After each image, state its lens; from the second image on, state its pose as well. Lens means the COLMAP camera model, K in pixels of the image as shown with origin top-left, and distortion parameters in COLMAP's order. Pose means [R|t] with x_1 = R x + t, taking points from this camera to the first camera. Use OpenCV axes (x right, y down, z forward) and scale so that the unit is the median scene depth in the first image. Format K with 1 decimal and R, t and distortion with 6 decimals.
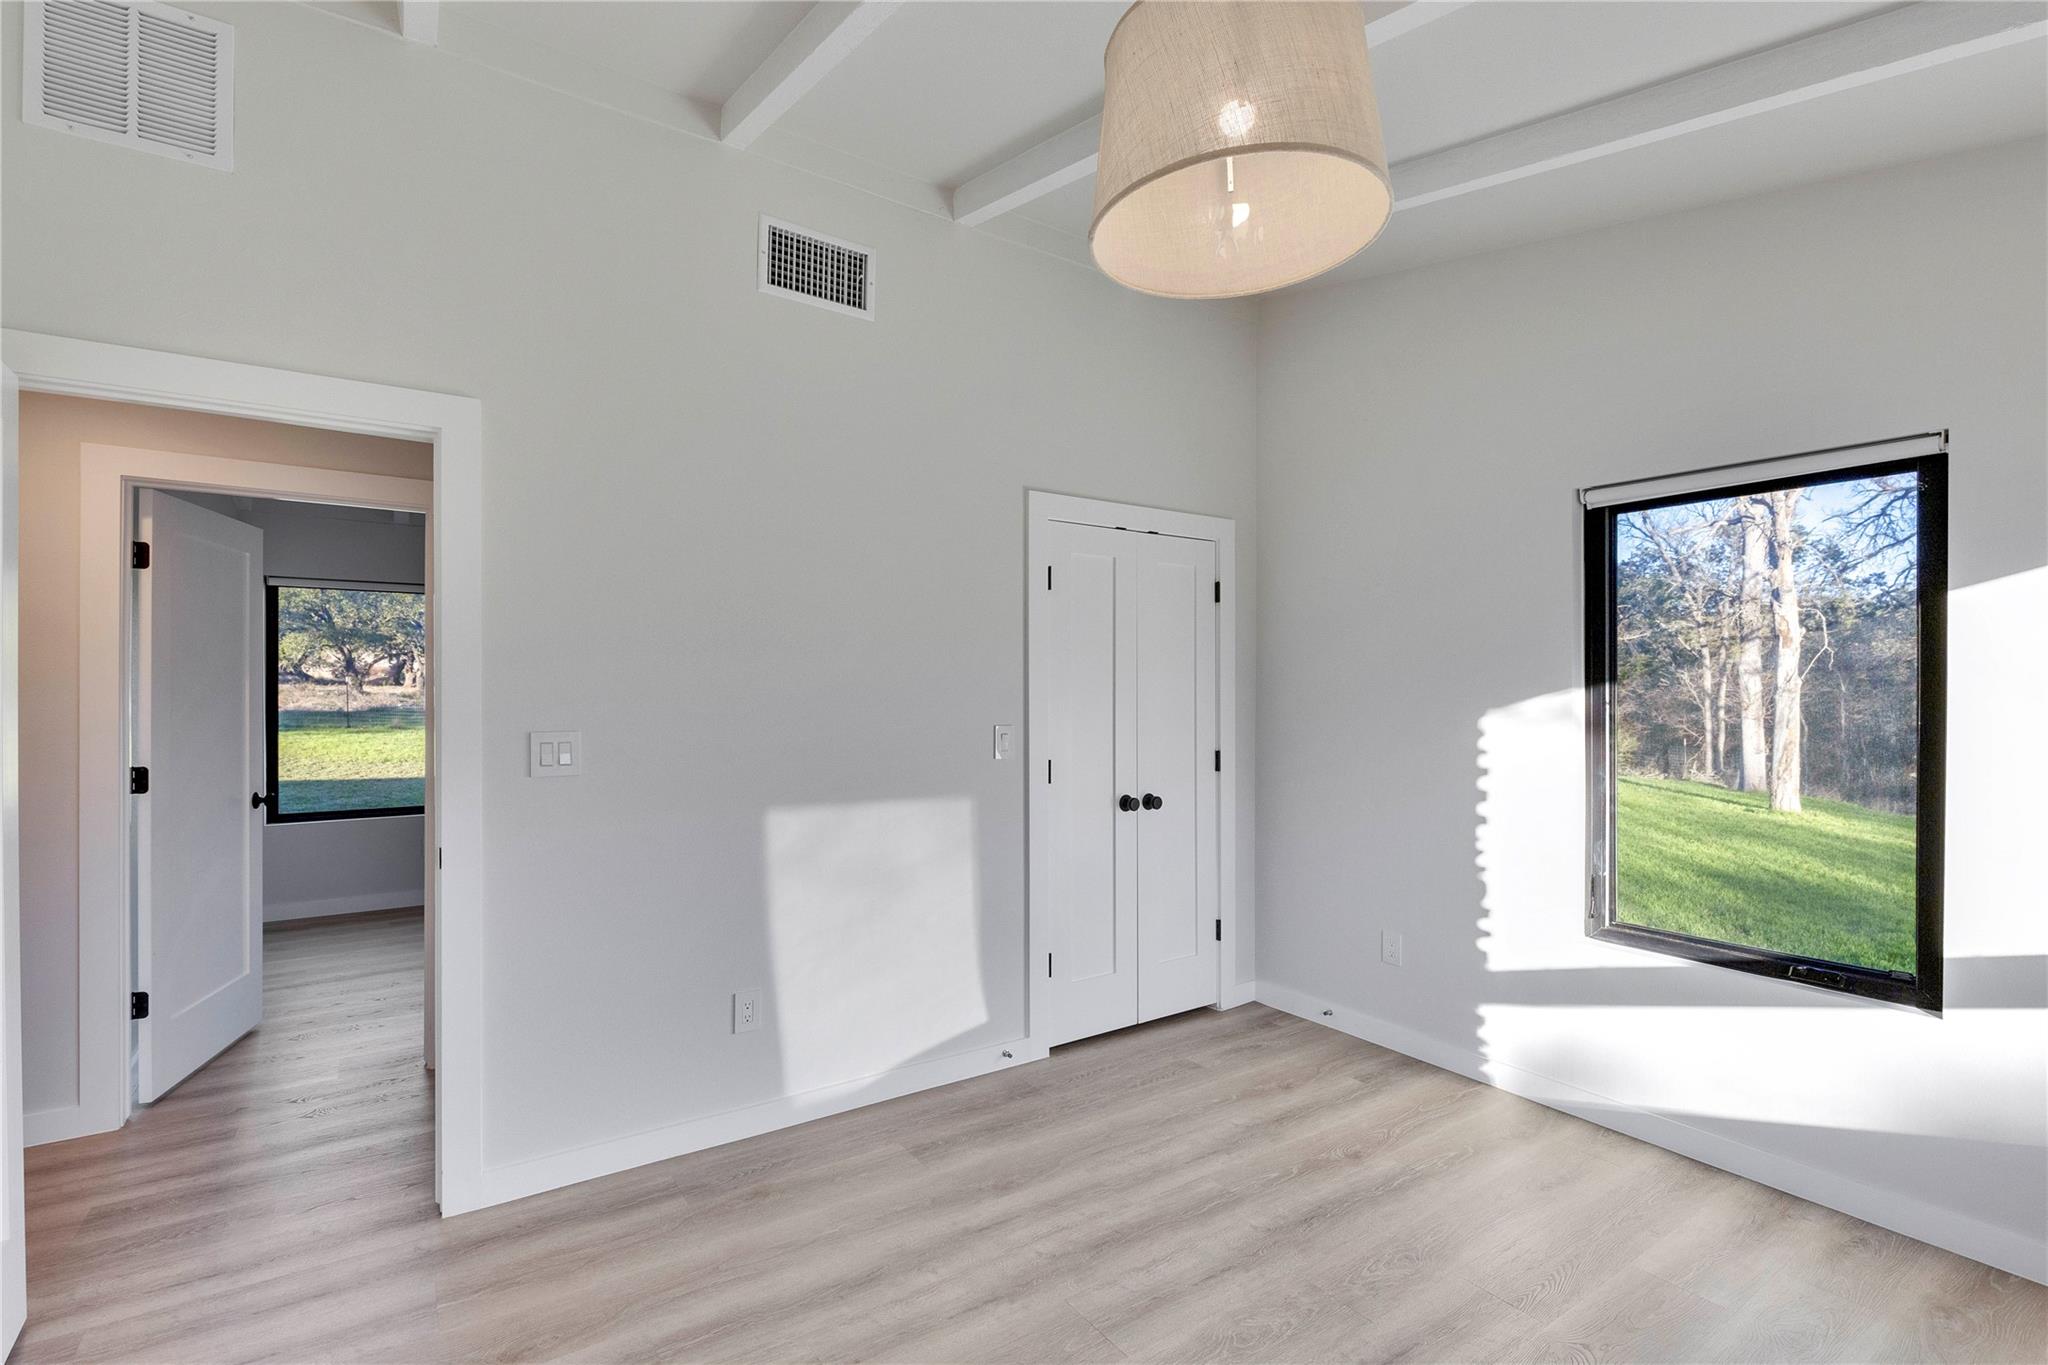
lens RADIAL K [[927.5, 0, 1024.0], [0, 927.5, 682.5], [0, 0, 1]] dist [0.001308, 0.000157]
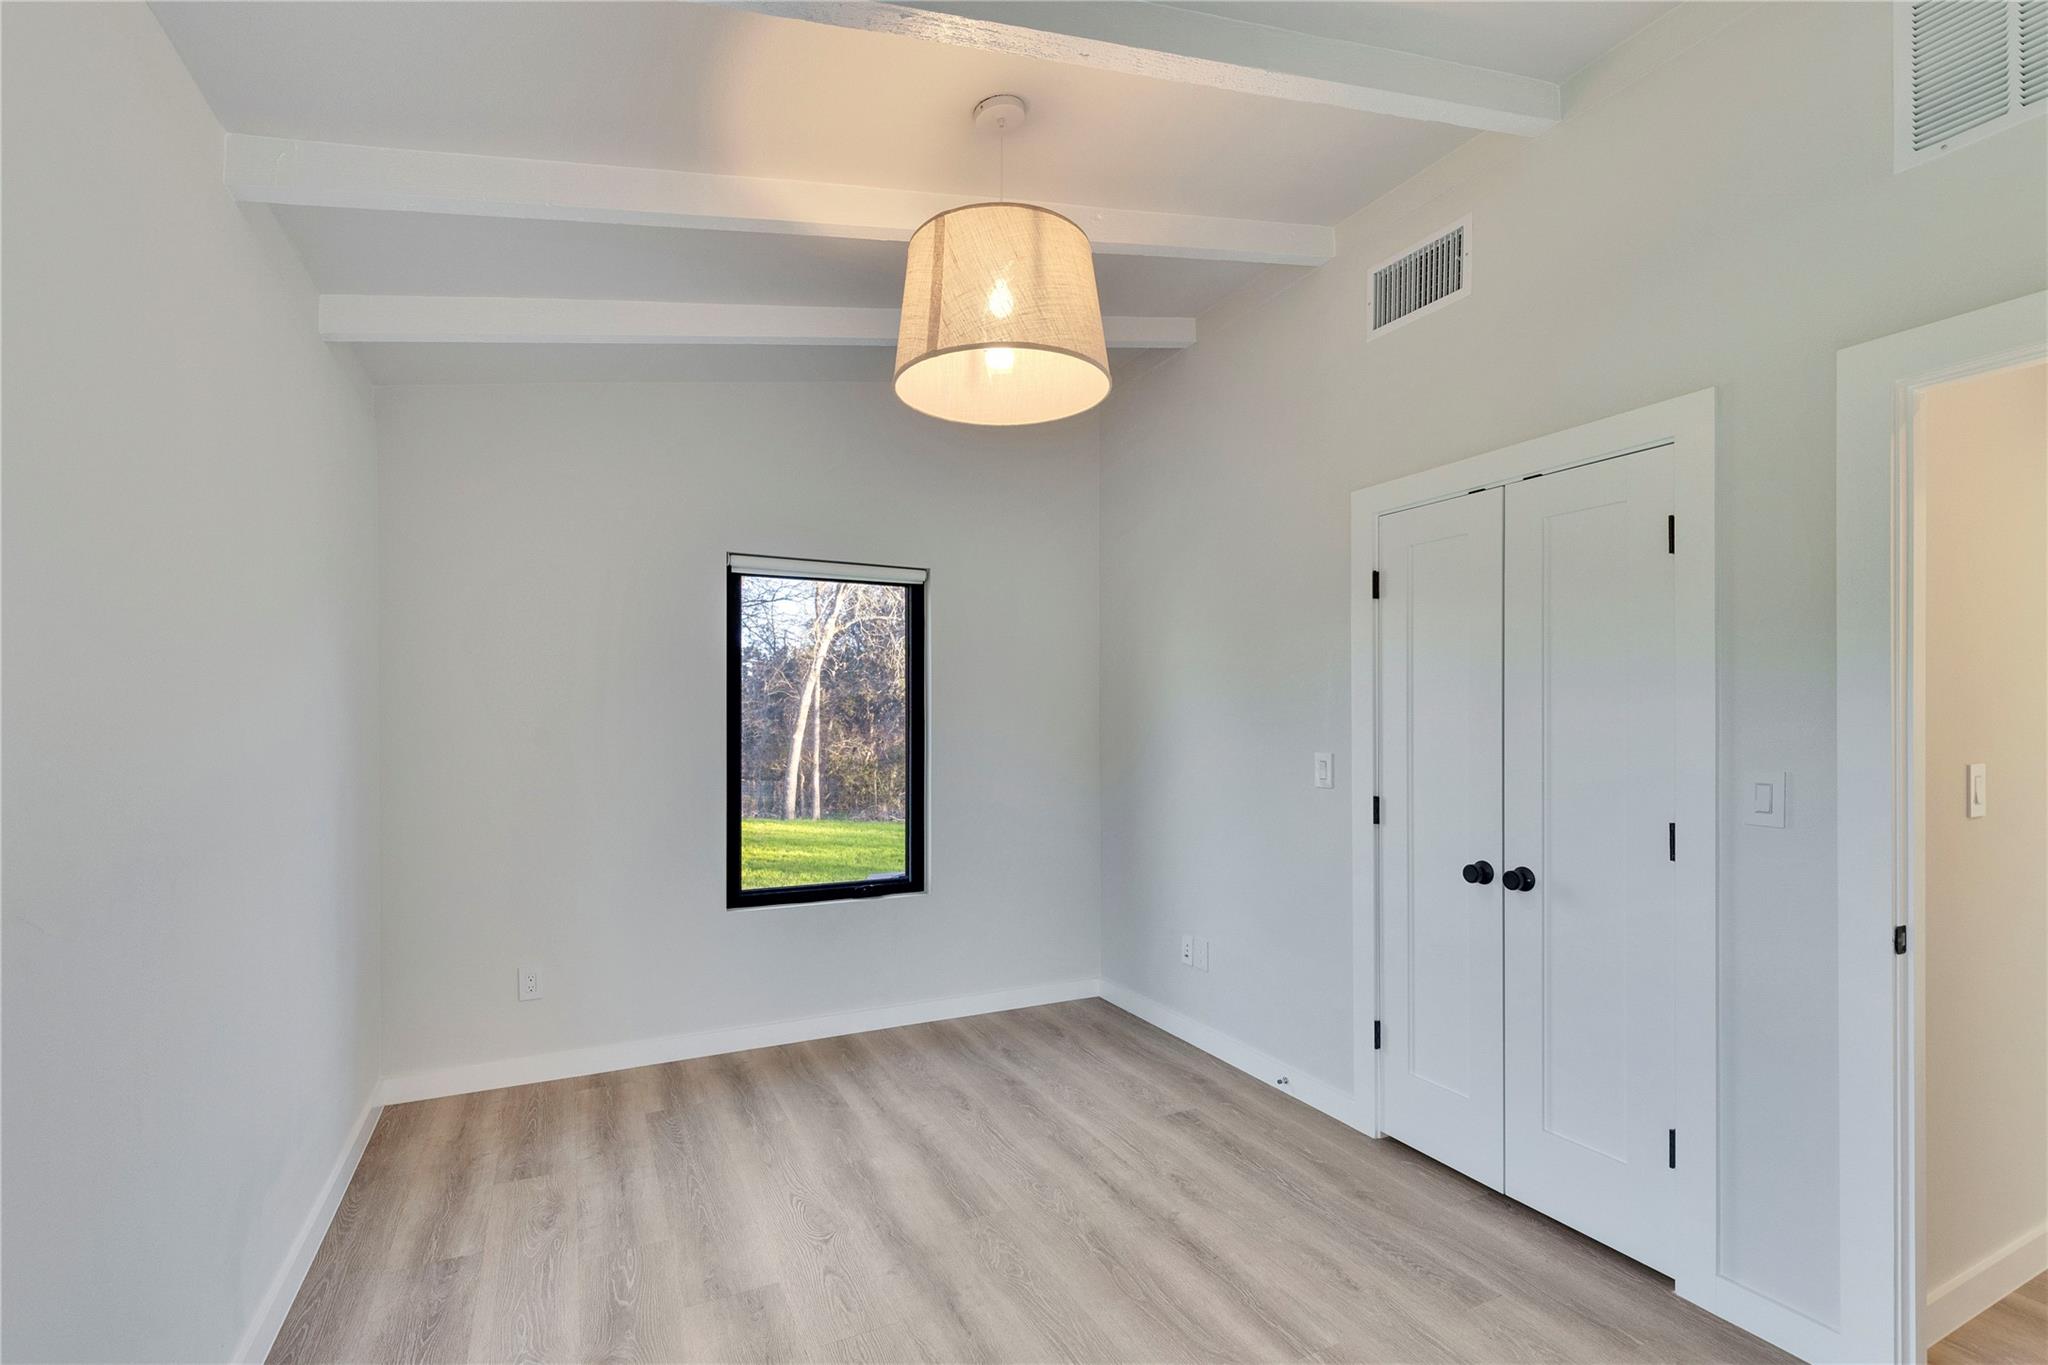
lens RADIAL K [[927.5, 0, 1024.0], [0, 927.5, 682.5], [0, 0, 1]] dist [0.001308, 0.000157]
pose [[-0.132661, -0.016362, -0.991026, 0.850610], [0.020823, 0.999597, -0.019291, -0.007522], [0.990943, -0.023196, -0.132266, 0.739688]]
